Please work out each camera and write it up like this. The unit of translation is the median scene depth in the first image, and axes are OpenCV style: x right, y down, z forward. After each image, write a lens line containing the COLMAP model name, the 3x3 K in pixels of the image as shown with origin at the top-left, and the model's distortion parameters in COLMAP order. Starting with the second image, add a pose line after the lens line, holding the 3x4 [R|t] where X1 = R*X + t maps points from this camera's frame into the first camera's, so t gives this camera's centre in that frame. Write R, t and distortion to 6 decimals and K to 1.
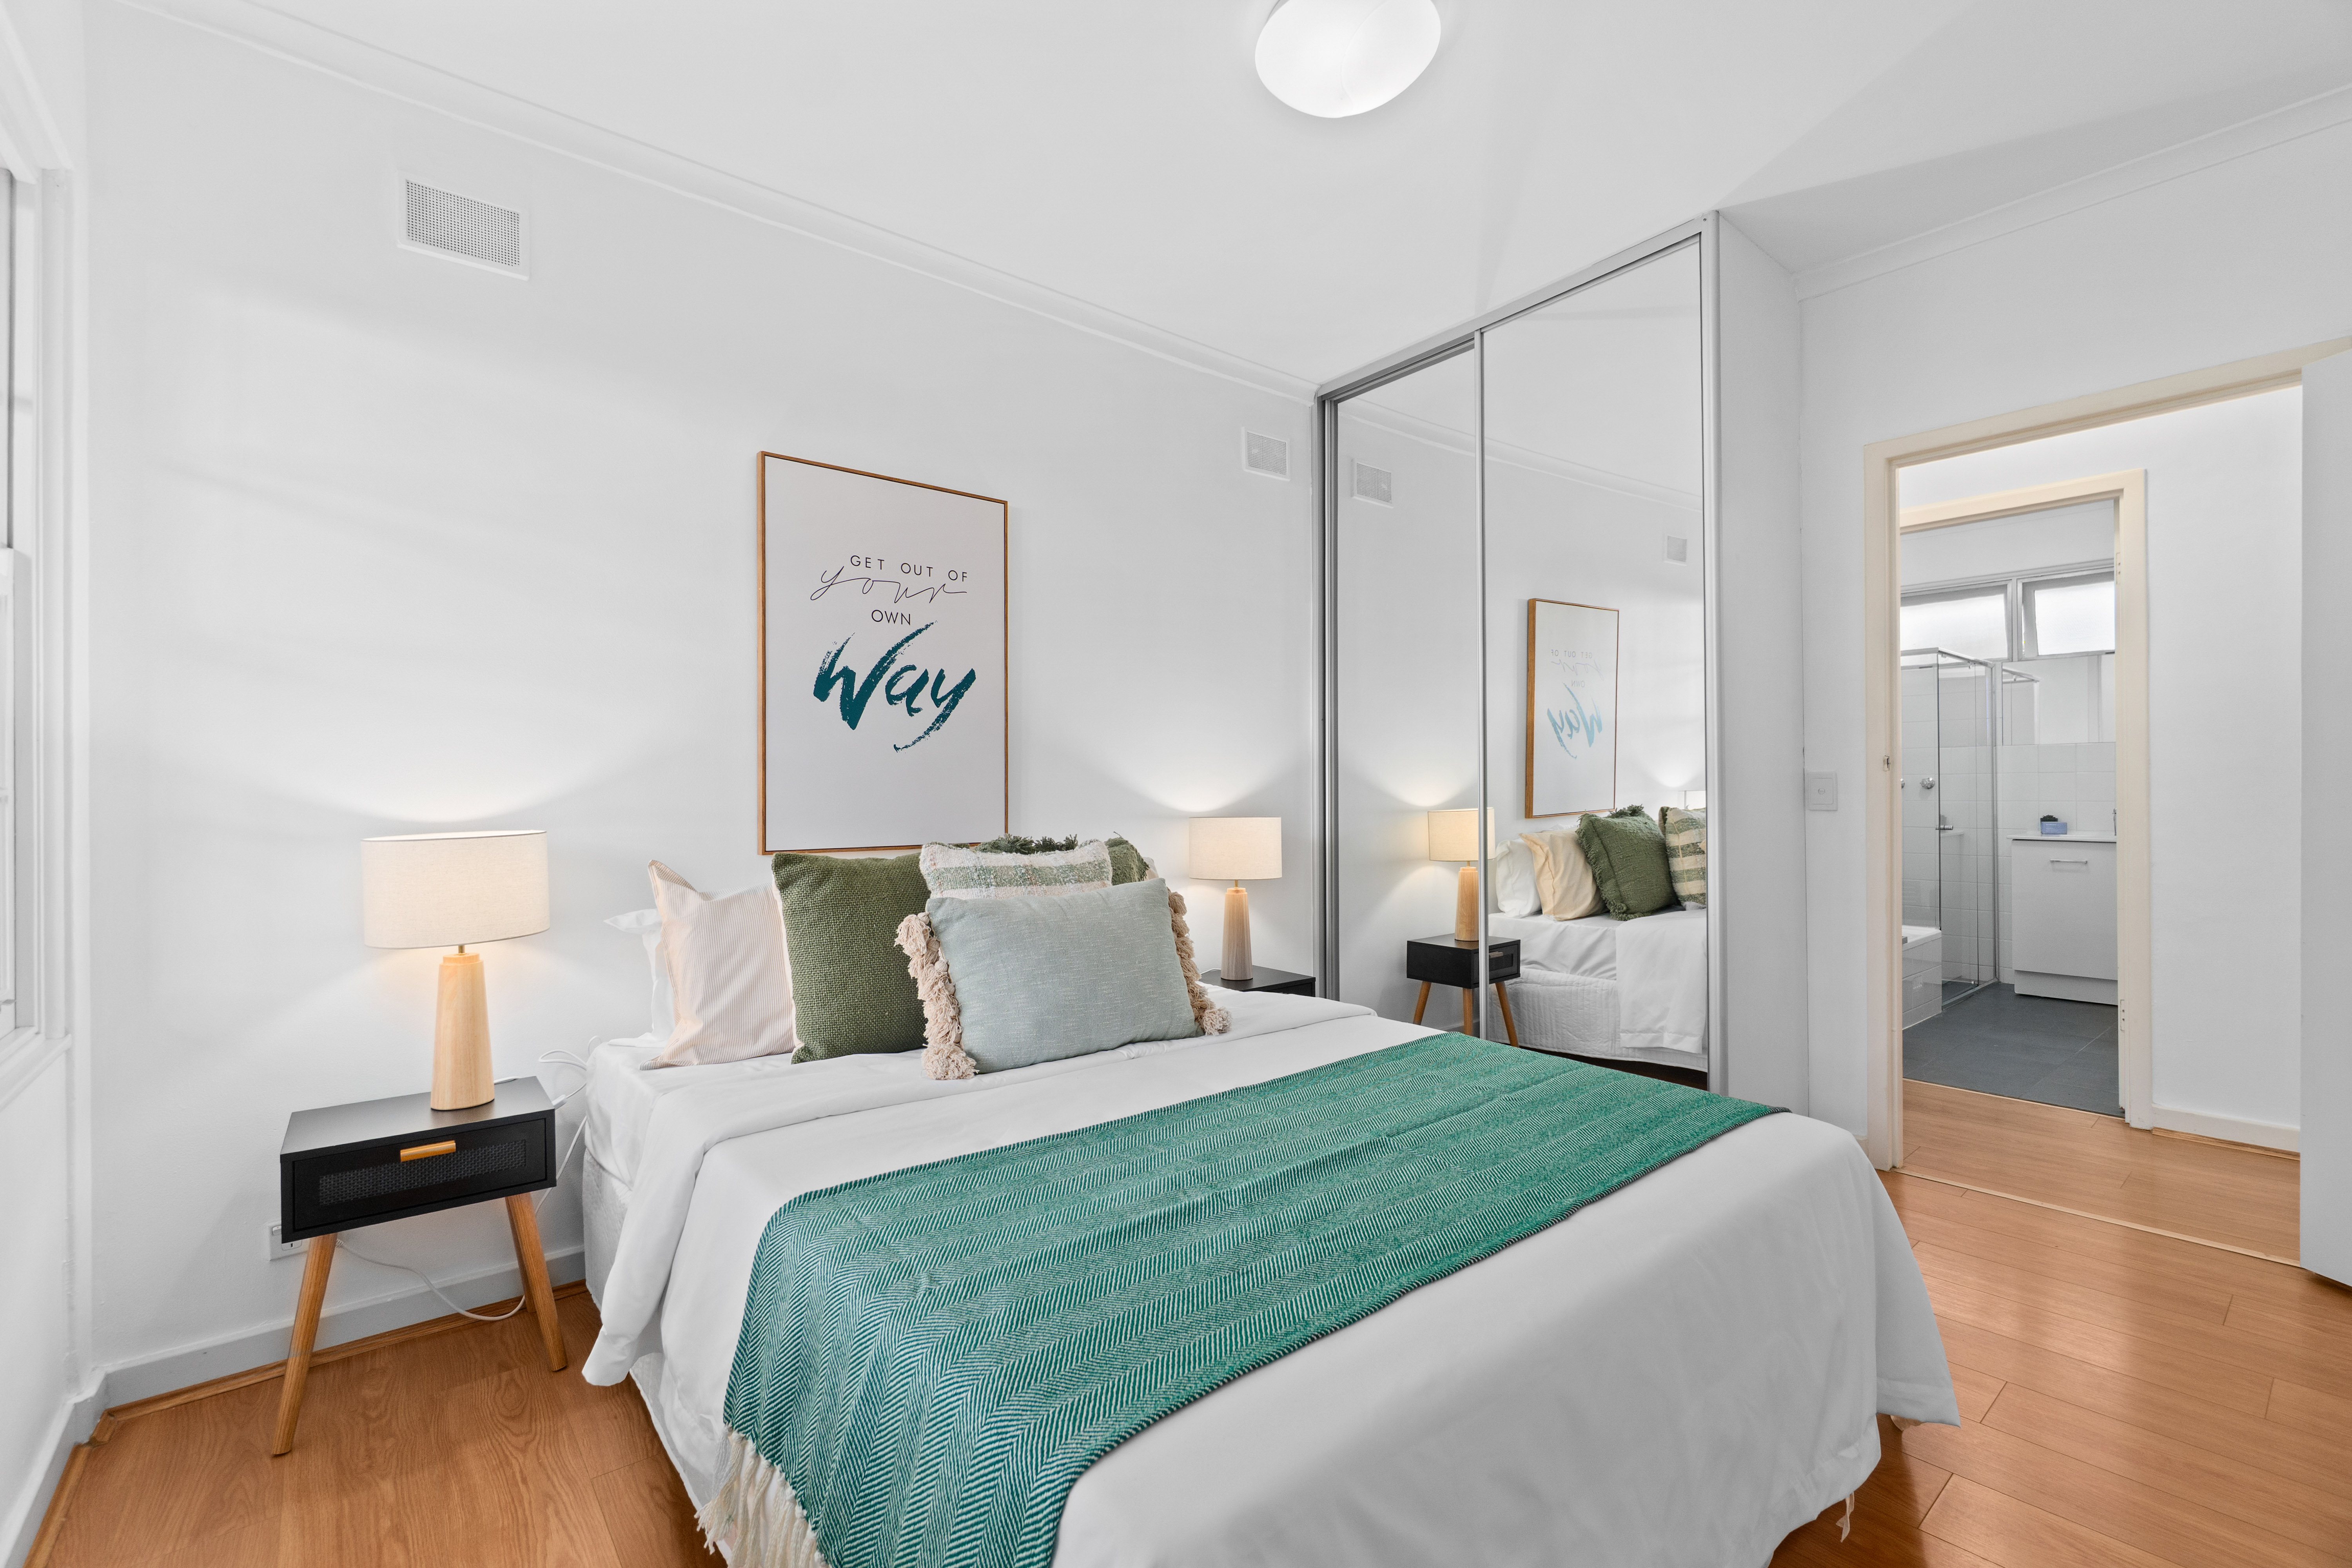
lens RADIAL K [[1016.4, 0, 1195.0], [0, 1016.4, 781.4], [0, 0, 1]] dist [-0.001749, 0.000241]
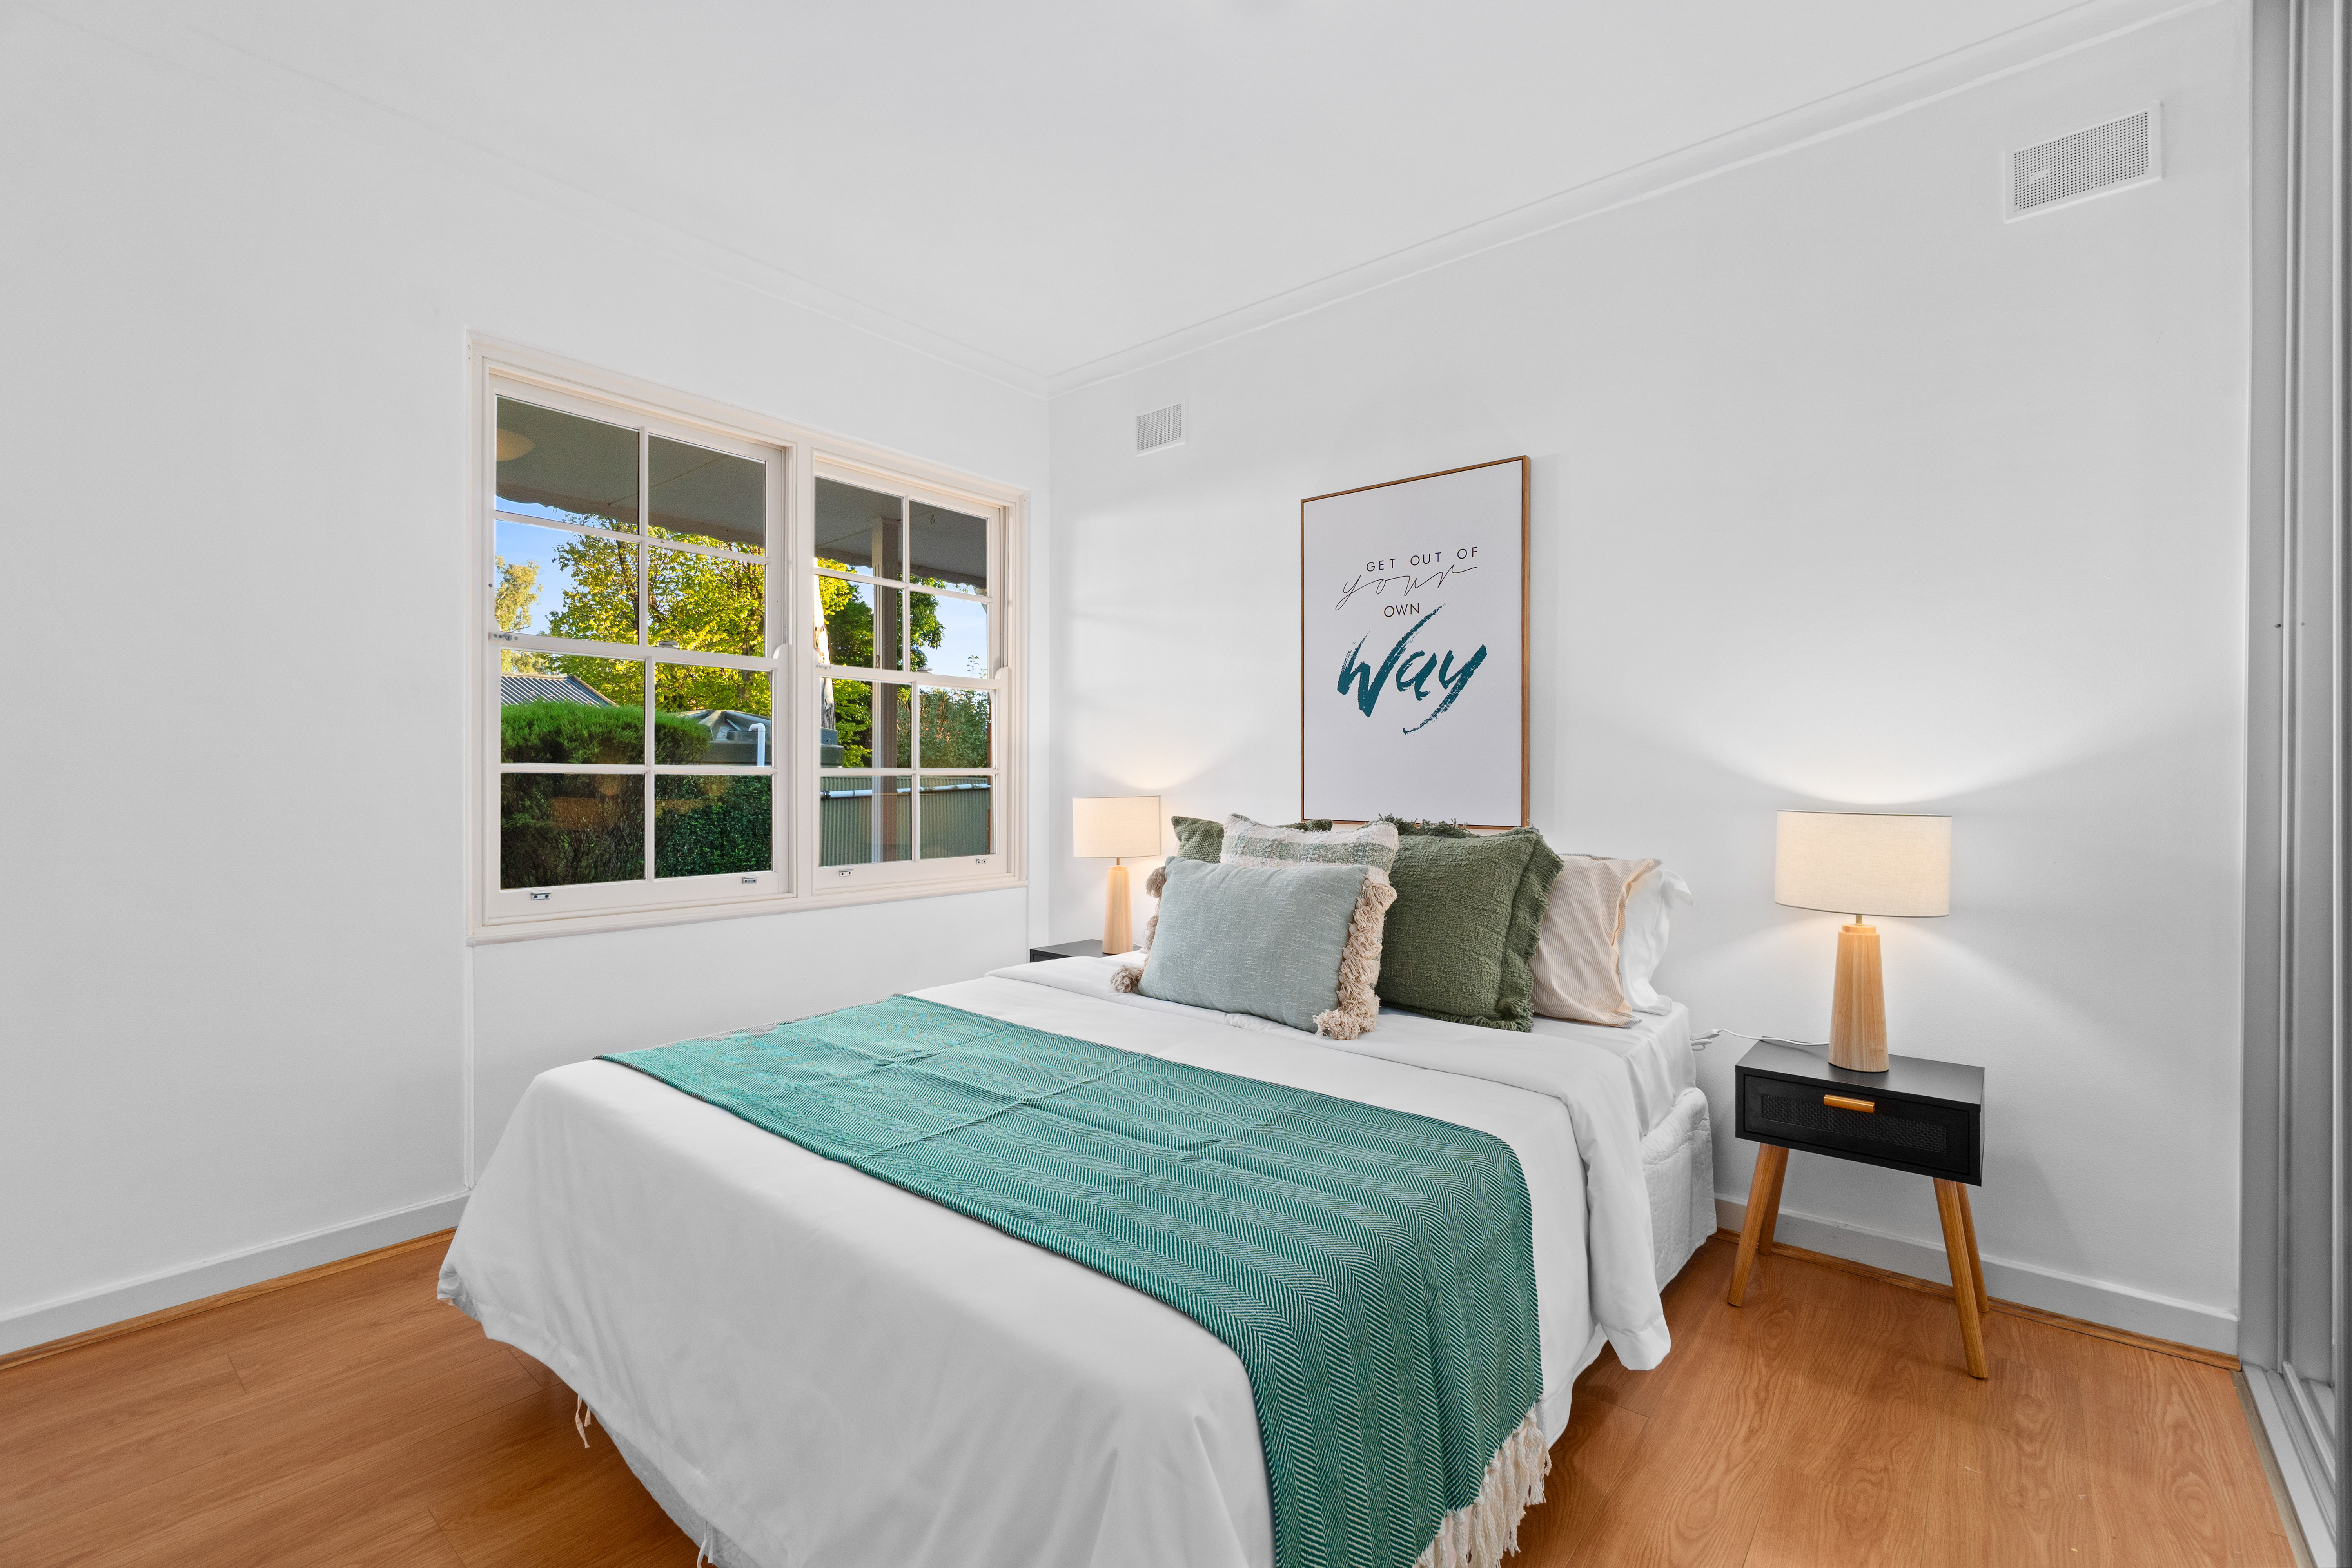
lens RADIAL K [[1016.4, 0, 1196.2], [0, 1016.4, 797.9], [0, 0, 1]] dist [-0.001749, 0.000241]
pose [[0.193400, 0.029401, -0.980679, 0.709781], [0.009616, 0.999446, 0.031860, 0.001938], [0.981073, -0.015592, 0.193010, 0.558808]]
